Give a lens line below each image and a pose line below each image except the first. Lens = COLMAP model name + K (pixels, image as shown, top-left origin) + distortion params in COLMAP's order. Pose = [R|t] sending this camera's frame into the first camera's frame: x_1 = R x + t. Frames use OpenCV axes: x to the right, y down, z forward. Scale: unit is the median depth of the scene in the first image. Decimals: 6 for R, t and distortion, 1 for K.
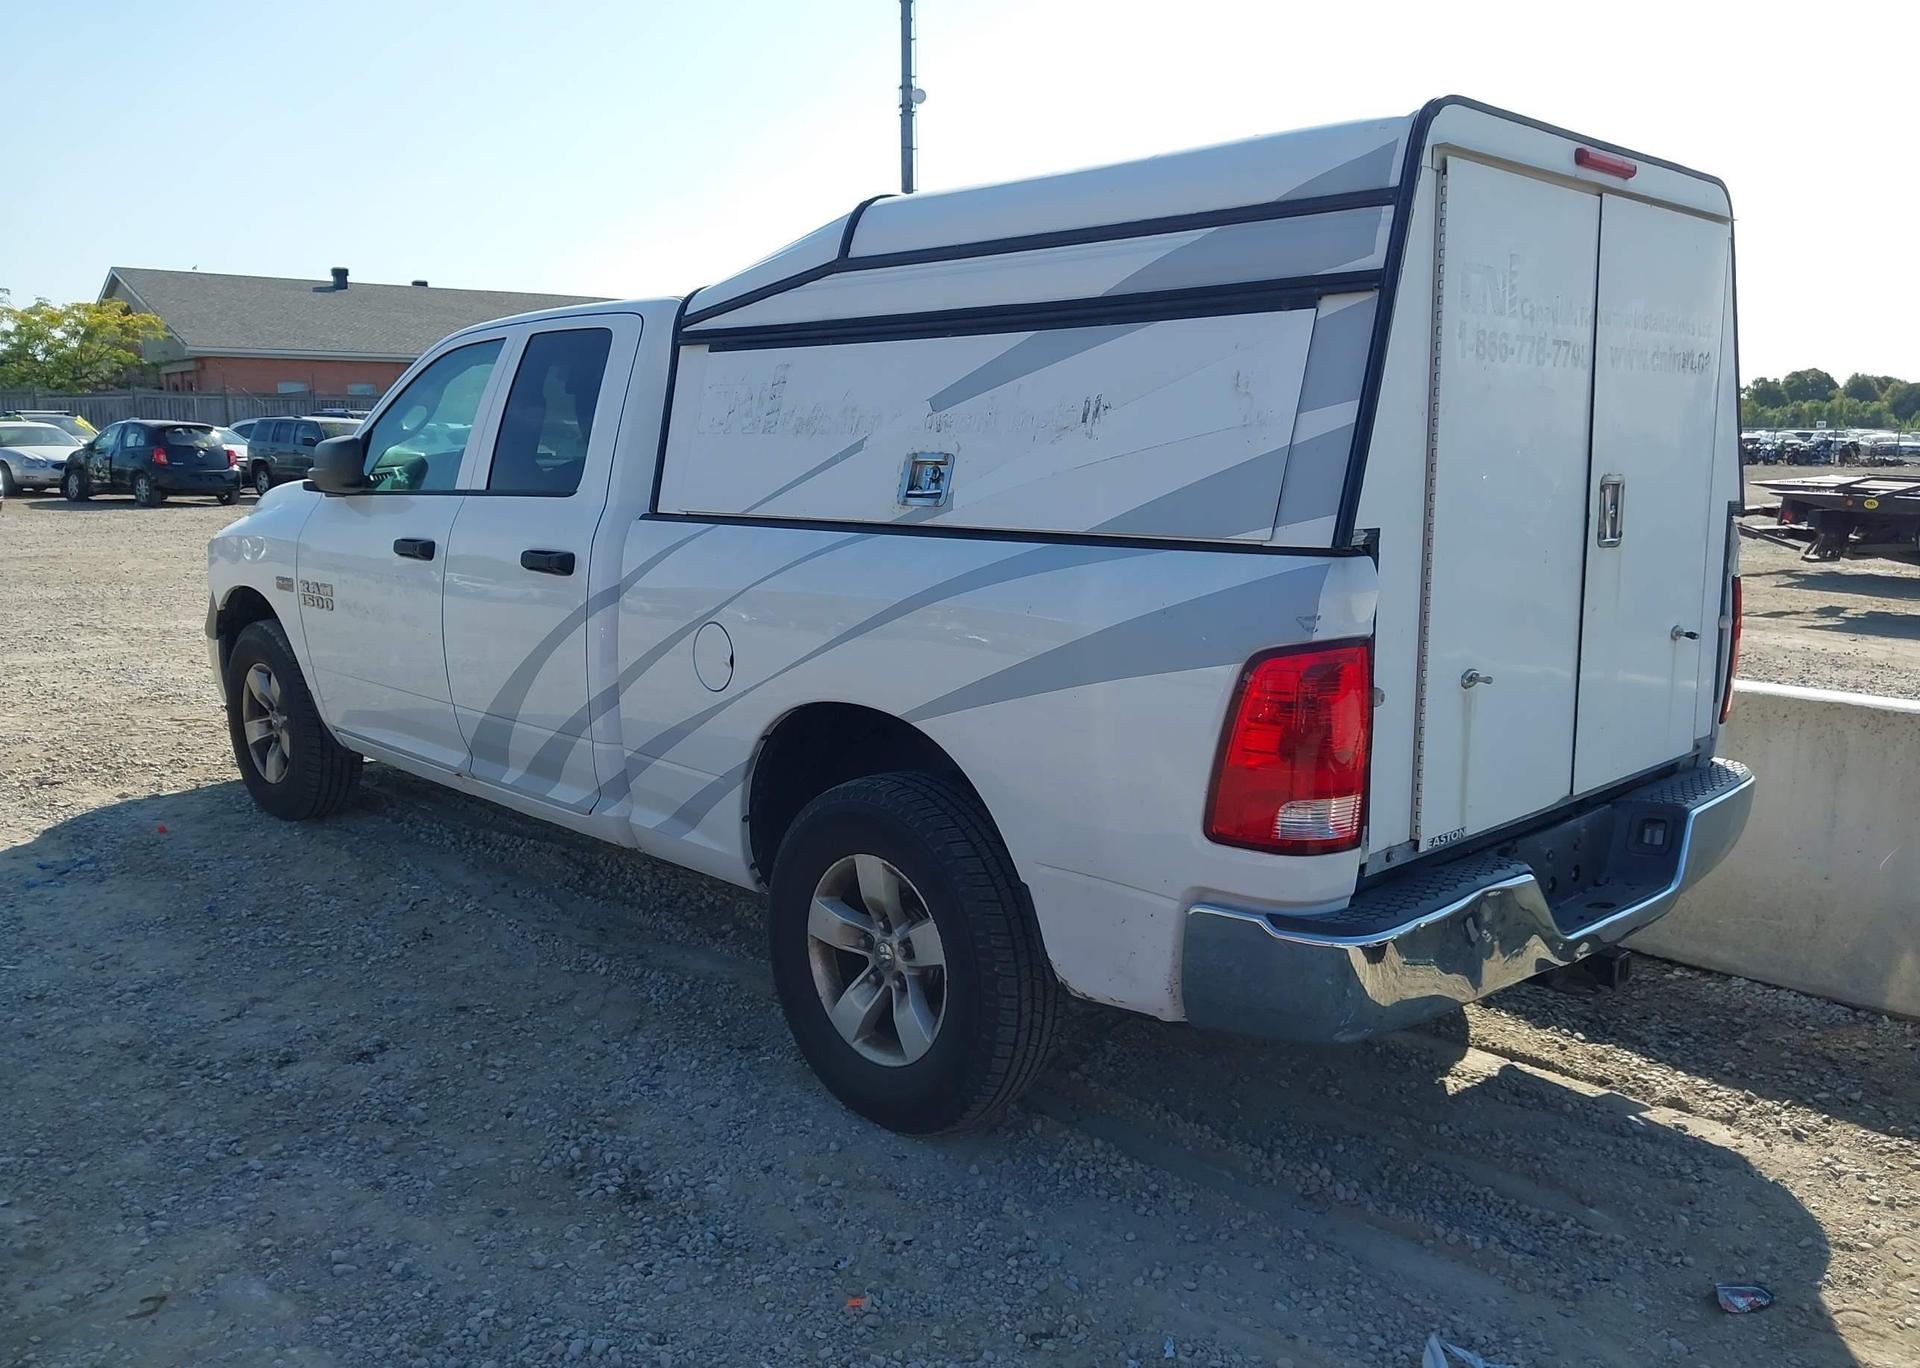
lens RADIAL K [[1551.1, 0, 932.5], [0, 1551.1, 663.1], [0, 0, 1]] dist [0.024340, -0.032875]
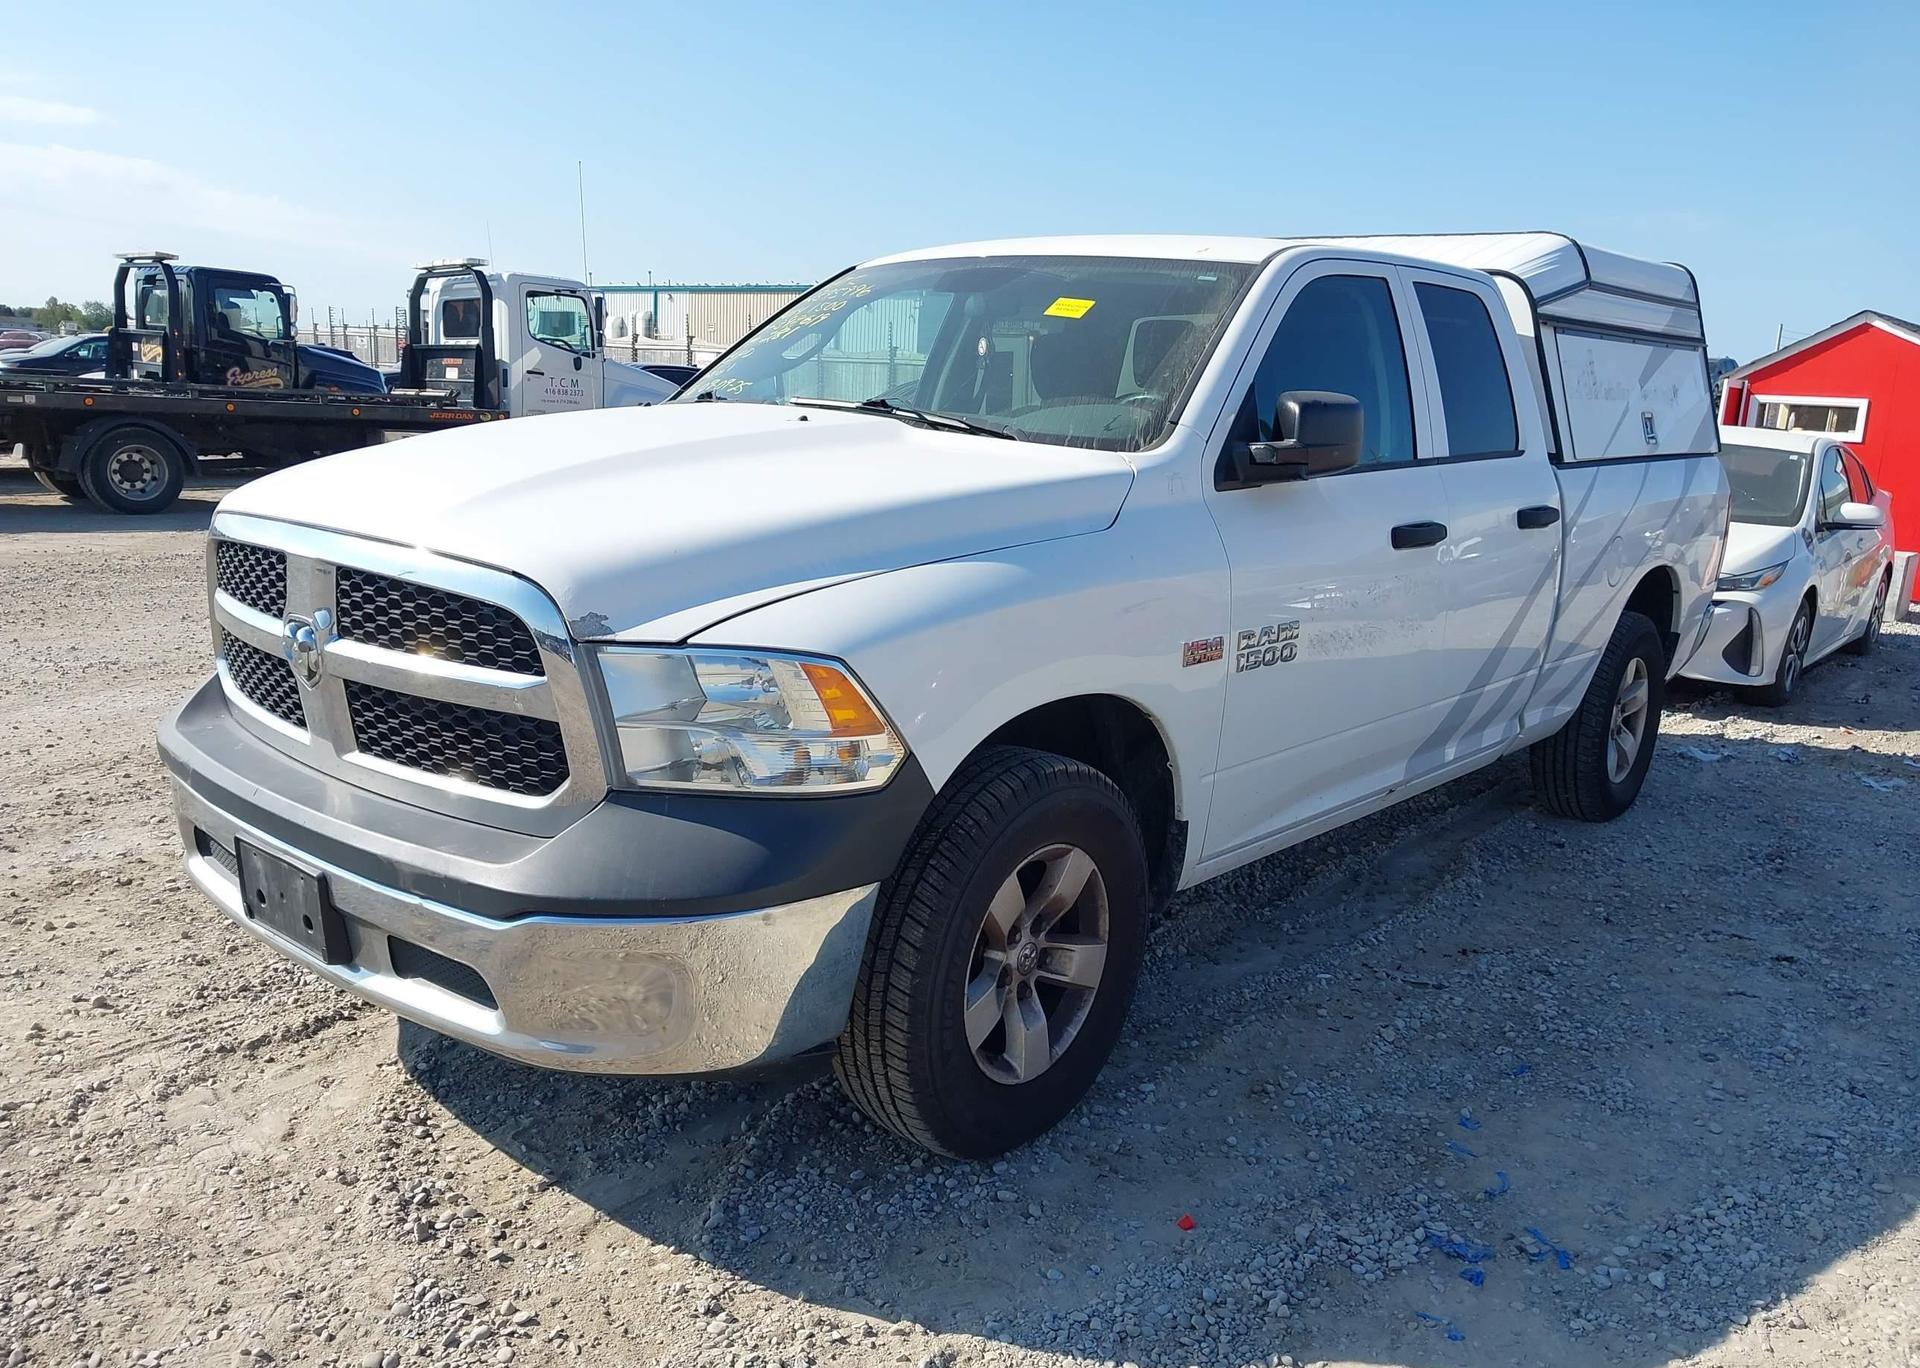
lens RADIAL K [[1551.1, 0, 1002.6], [0, 1551.1, 689.9], [0, 0, 1]] dist [0.024340, -0.032875]
pose [[-0.141256, -0.207399, 0.968004, -1.479059], [0.096919, 0.970214, 0.222015, -0.262528], [-0.985217, 0.125179, -0.116948, 1.759757]]
